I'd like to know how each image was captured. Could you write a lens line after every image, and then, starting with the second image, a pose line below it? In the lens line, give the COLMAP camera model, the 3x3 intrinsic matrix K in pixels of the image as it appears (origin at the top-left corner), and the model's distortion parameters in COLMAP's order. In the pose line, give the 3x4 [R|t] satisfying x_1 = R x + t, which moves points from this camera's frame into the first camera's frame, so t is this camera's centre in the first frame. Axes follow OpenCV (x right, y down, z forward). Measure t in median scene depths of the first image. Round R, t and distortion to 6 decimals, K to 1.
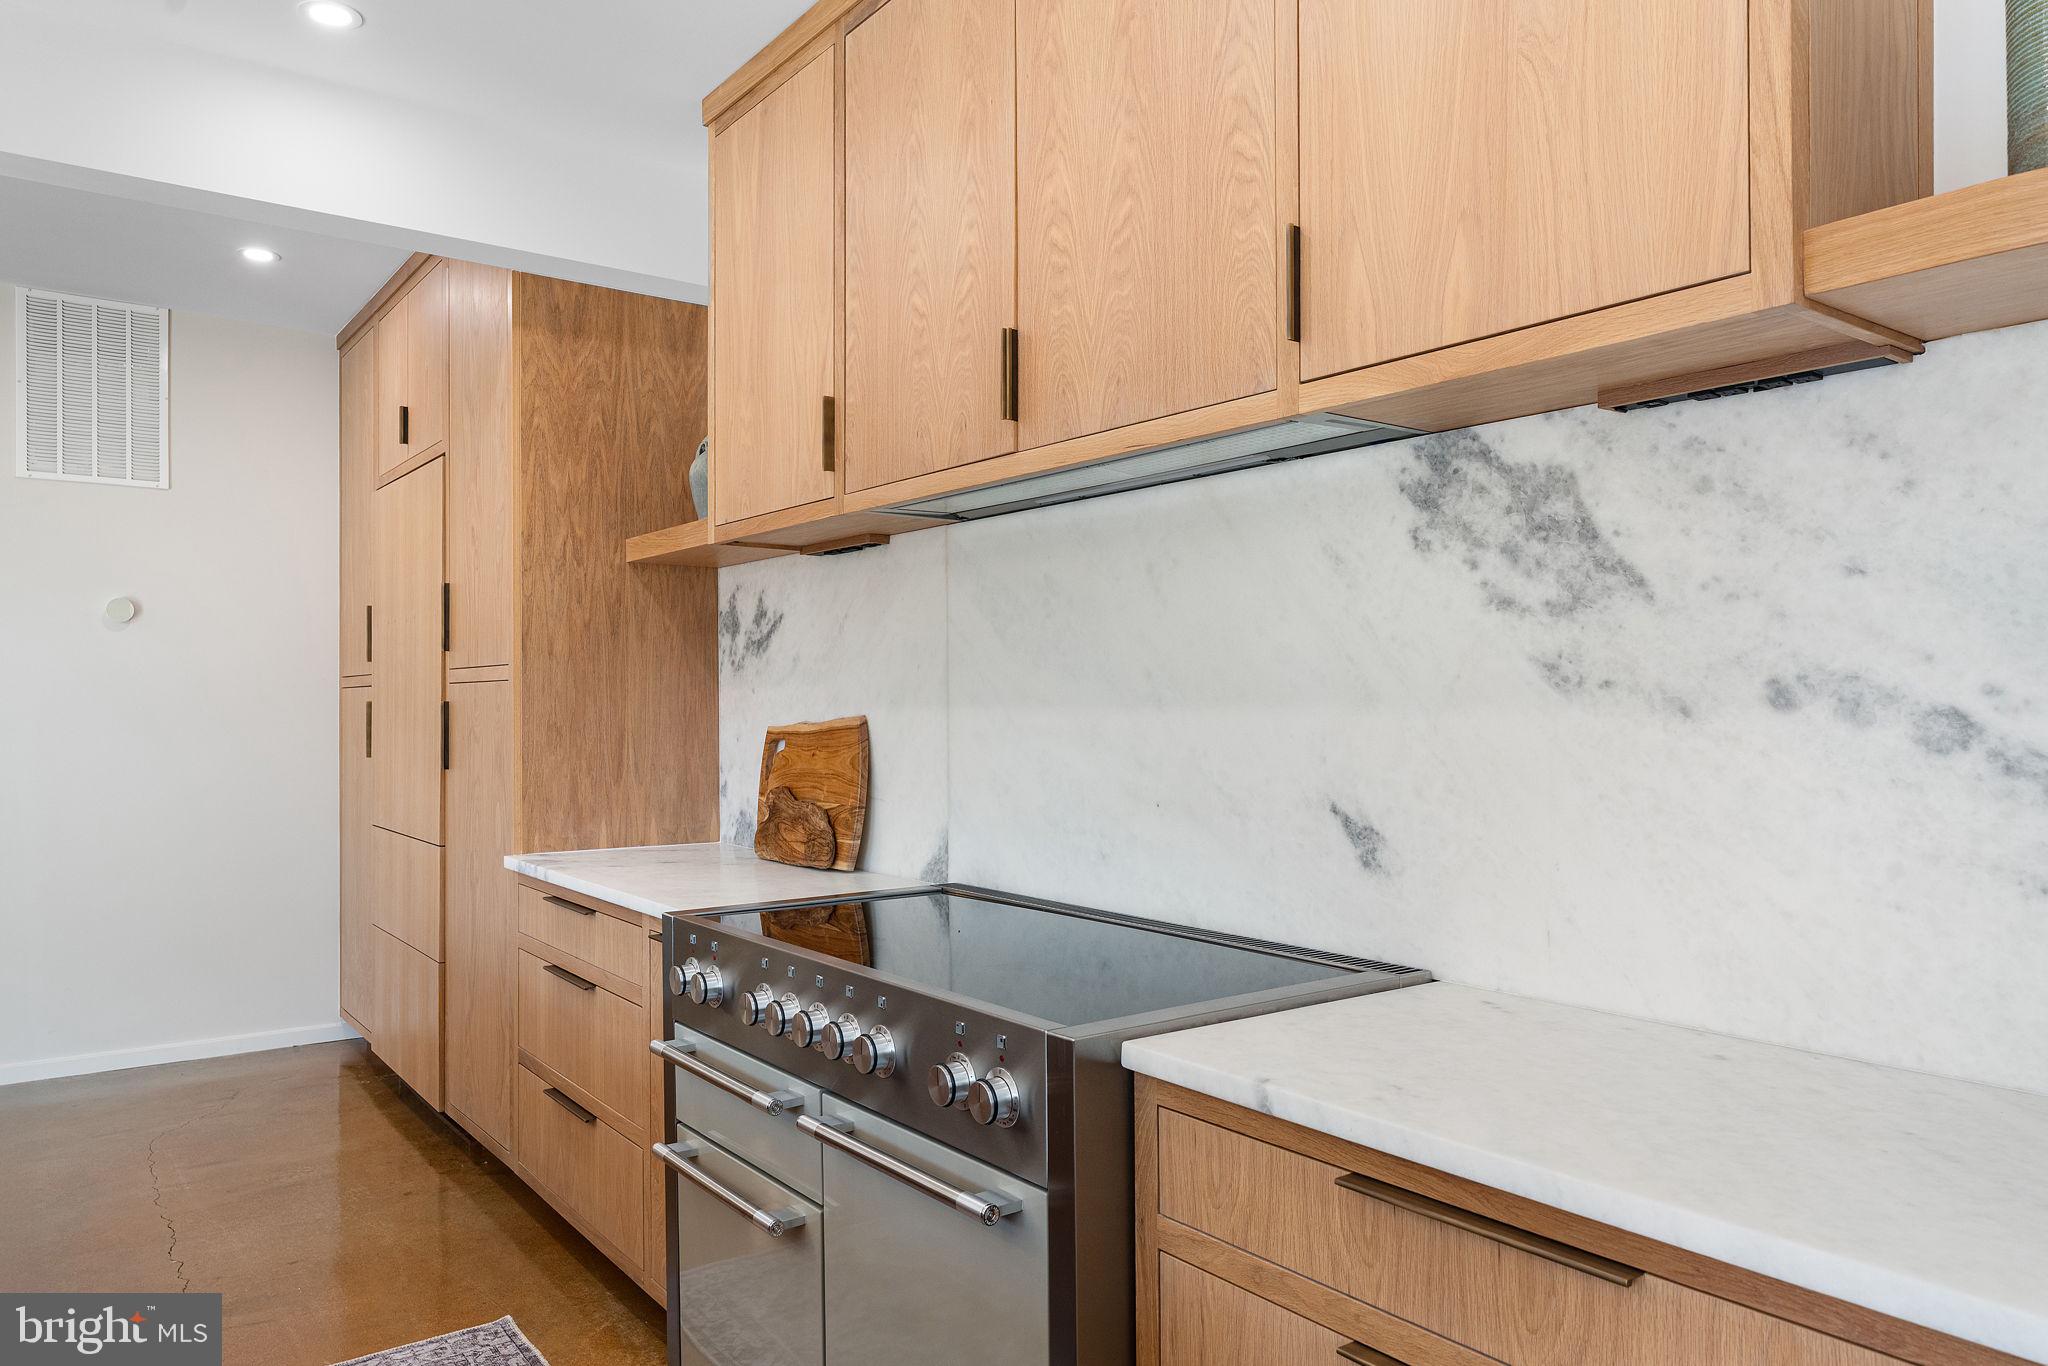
lens RADIAL K [[1379.2, 0, 1024.0], [0, 1379.2, 683.0], [0, 0, 1]] dist [0.002432, -0.003959]
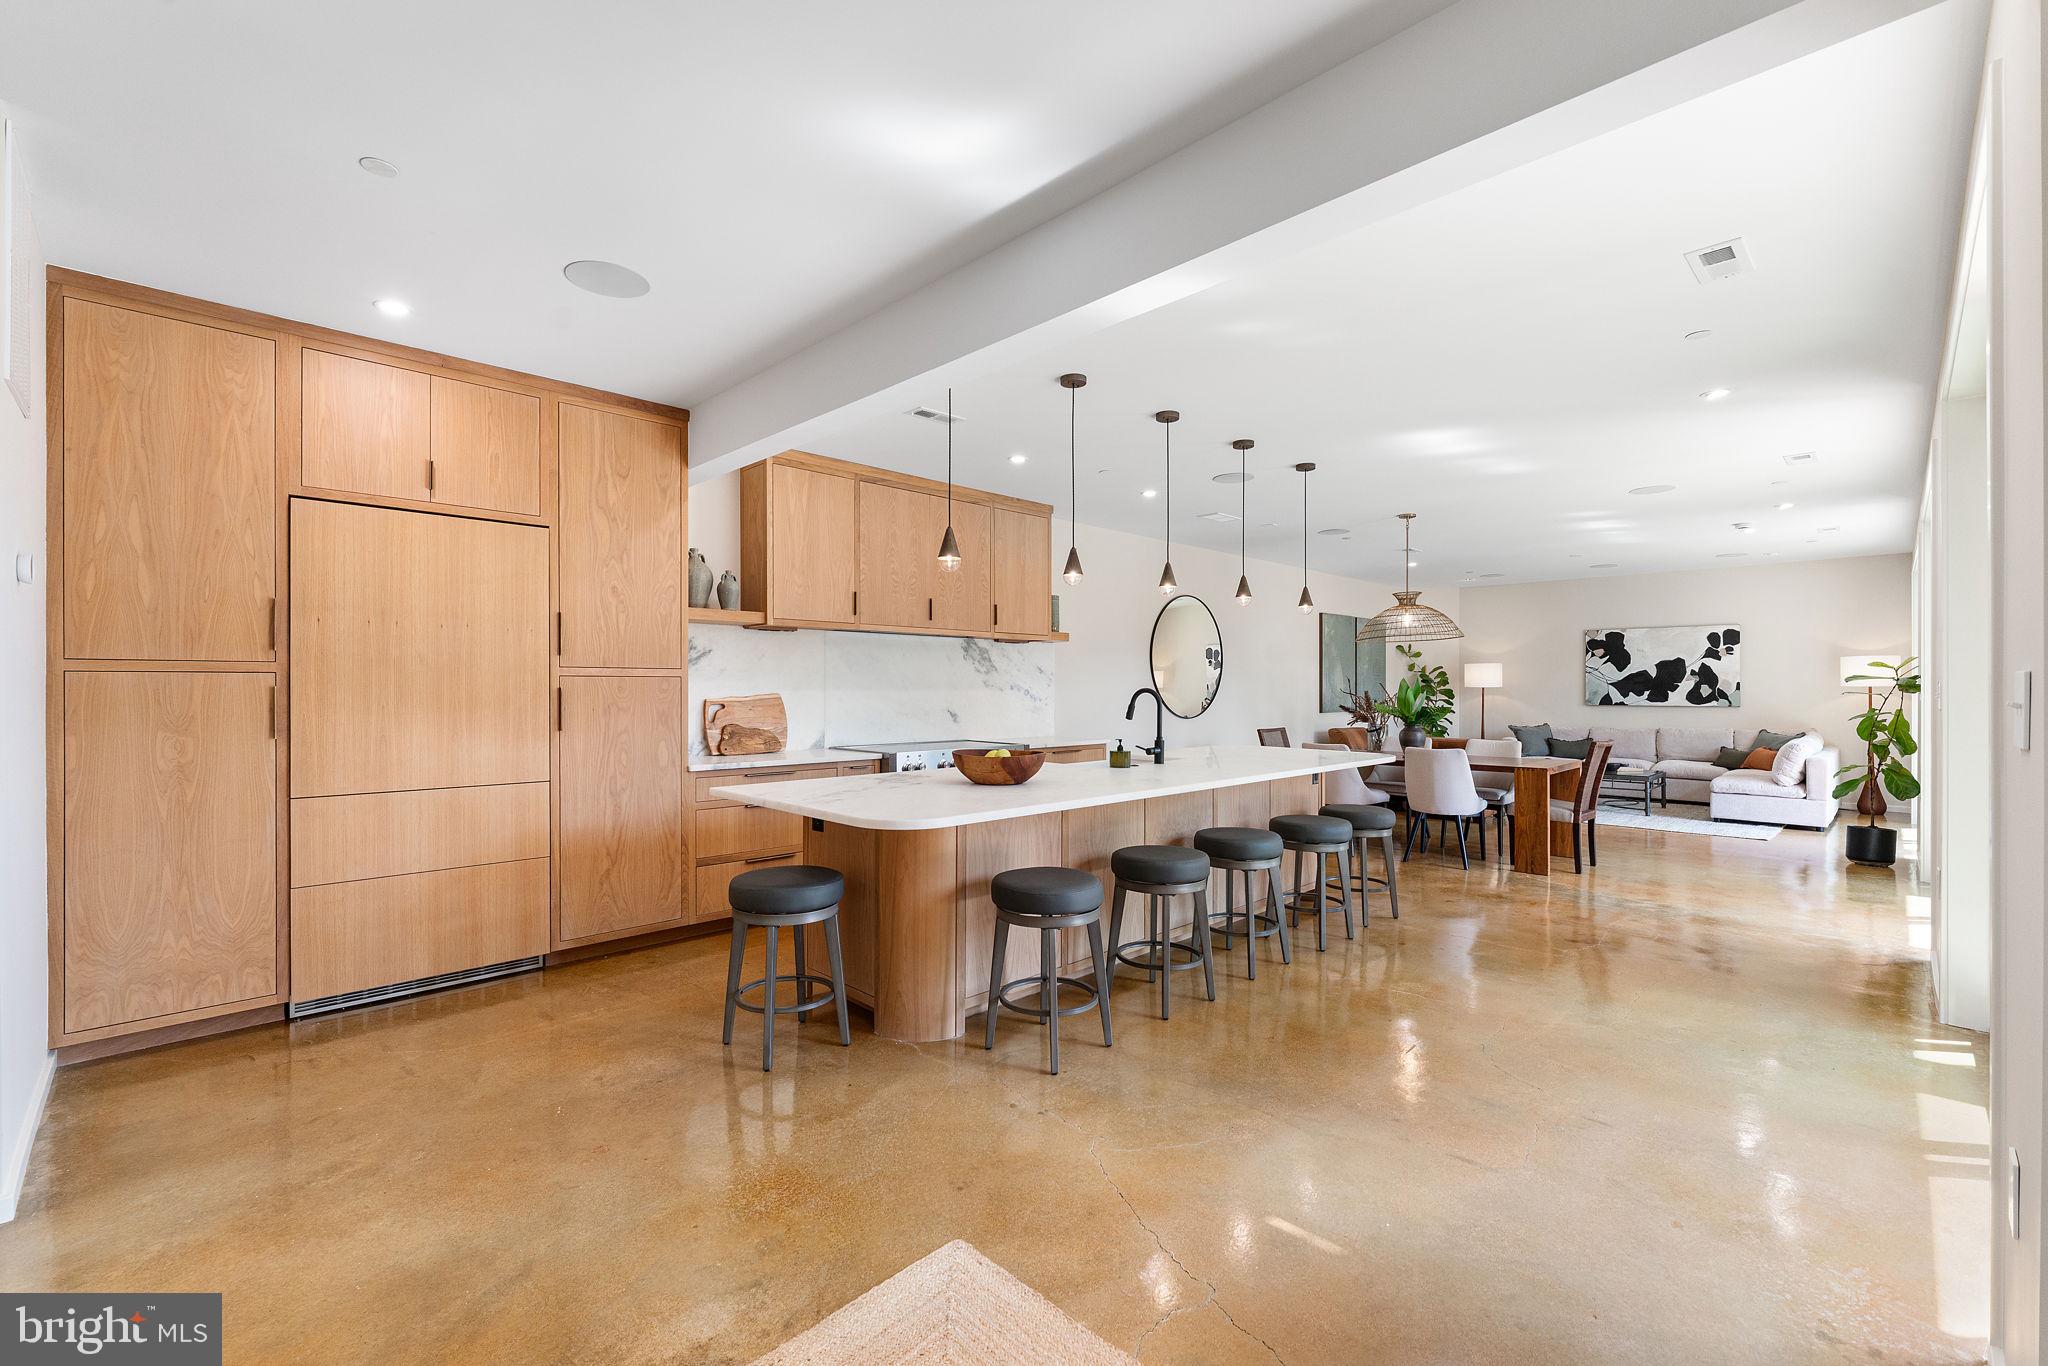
lens RADIAL K [[866.8, 0, 1021.0], [0, 866.8, 707.8], [0, 0, 1]] dist [0.000652, 0.000018]
pose [[-0.147658, -0.023356, 0.988763, -2.622205], [-0.015957, 0.999647, 0.021230, 0.012206], [-0.988910, -0.012643, -0.147979, 1.111605]]
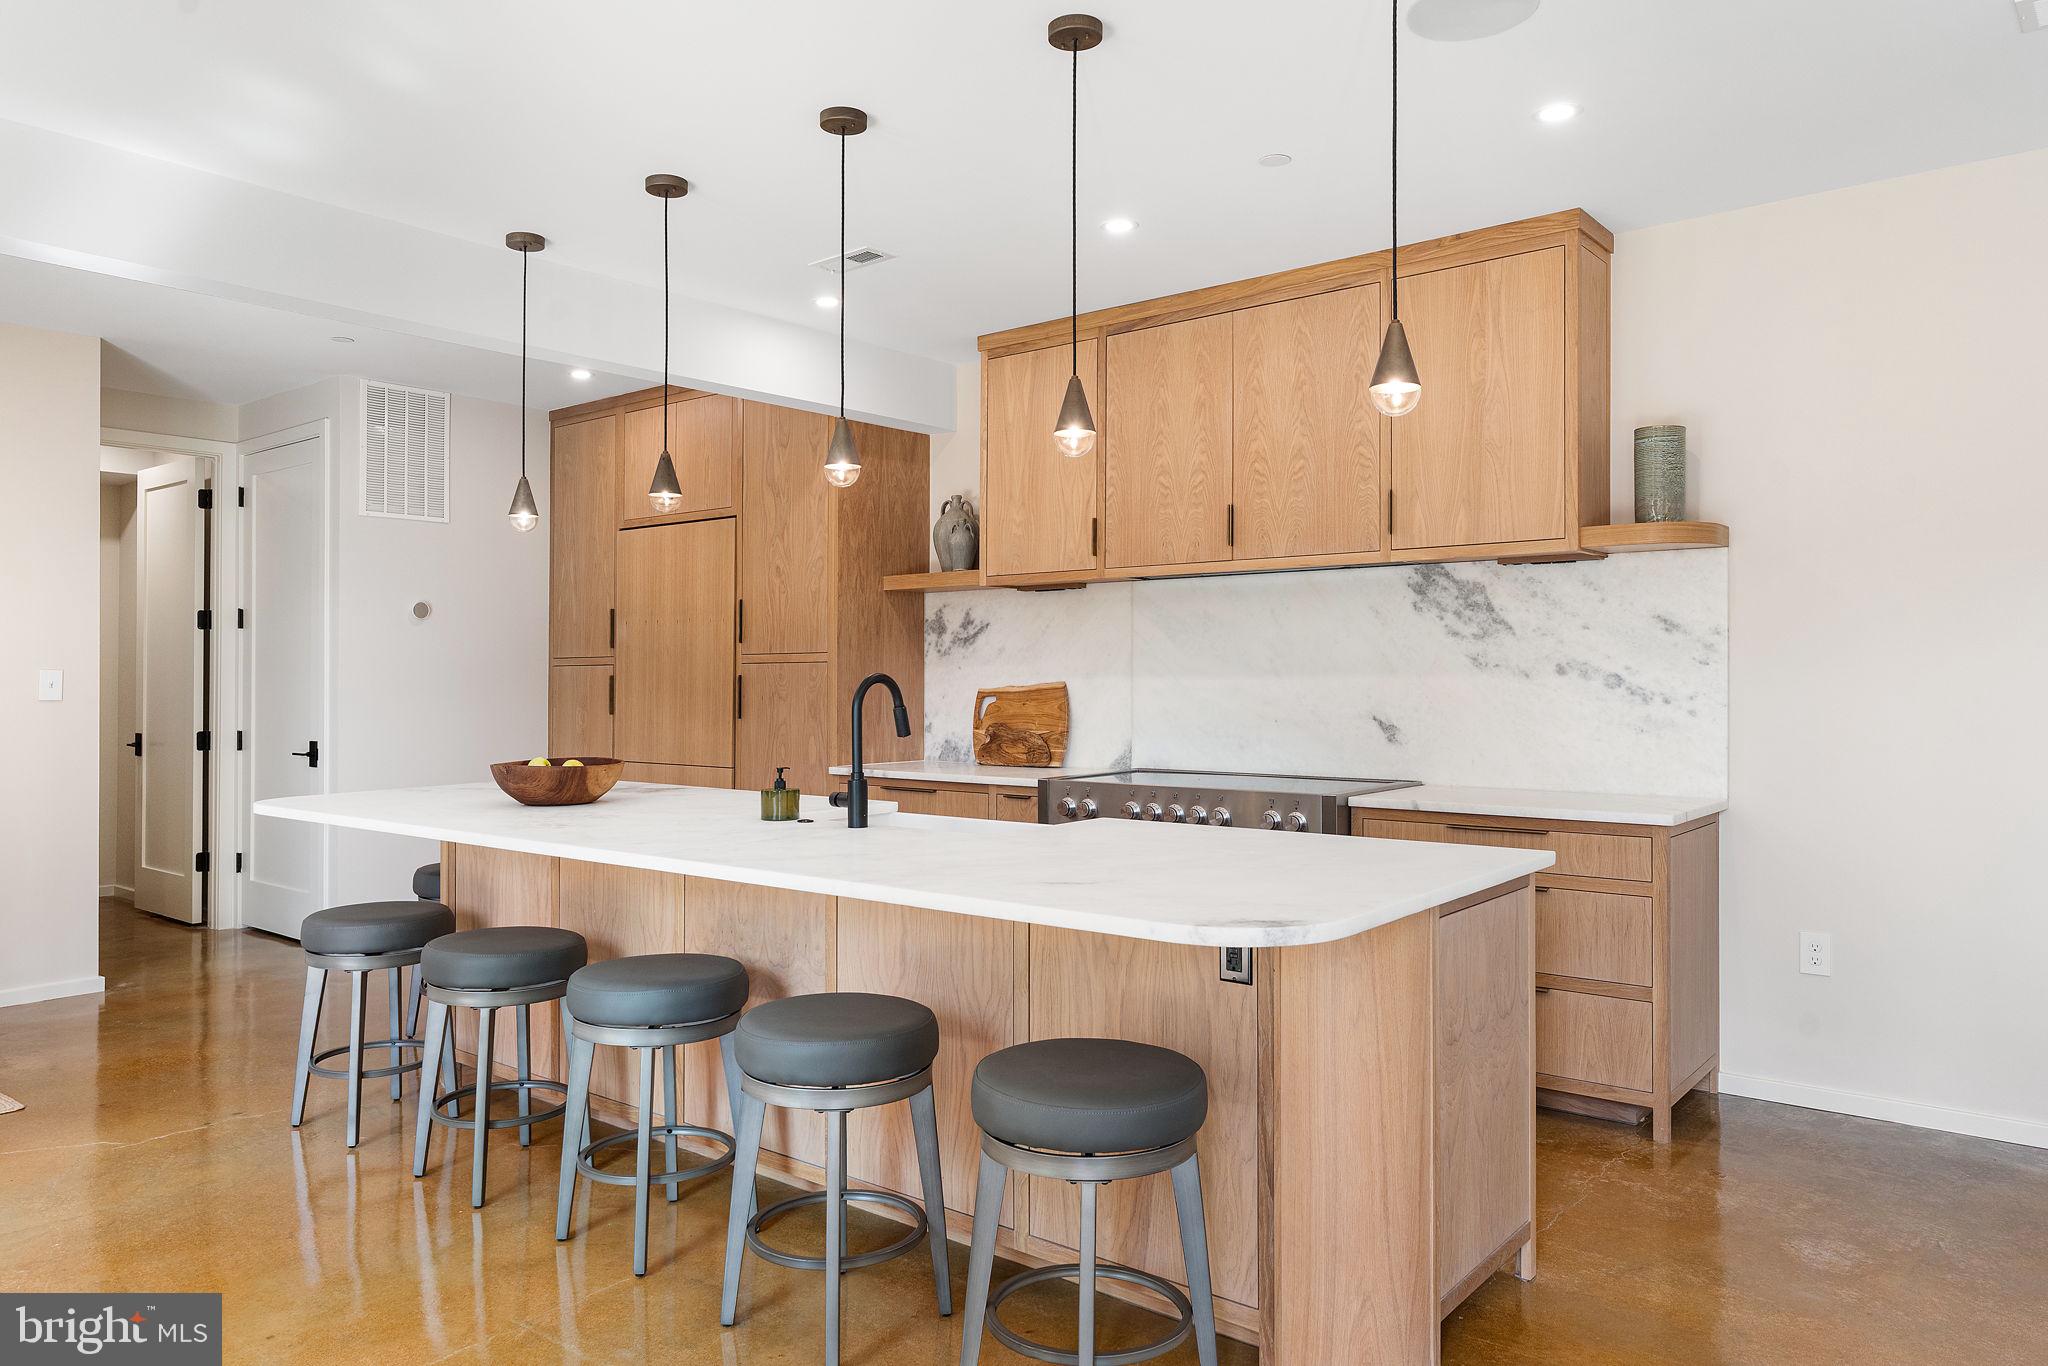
lens RADIAL K [[1379.2, 0, 1024.0], [0, 1379.2, 683.0], [0, 0, 1]] dist [0.002432, -0.003959]
pose [[0.971164, -0.005442, 0.238351, -0.853029], [0.000777, 0.999806, 0.019660, -0.014569], [-0.238412, -0.018908, 0.970980, -1.063985]]
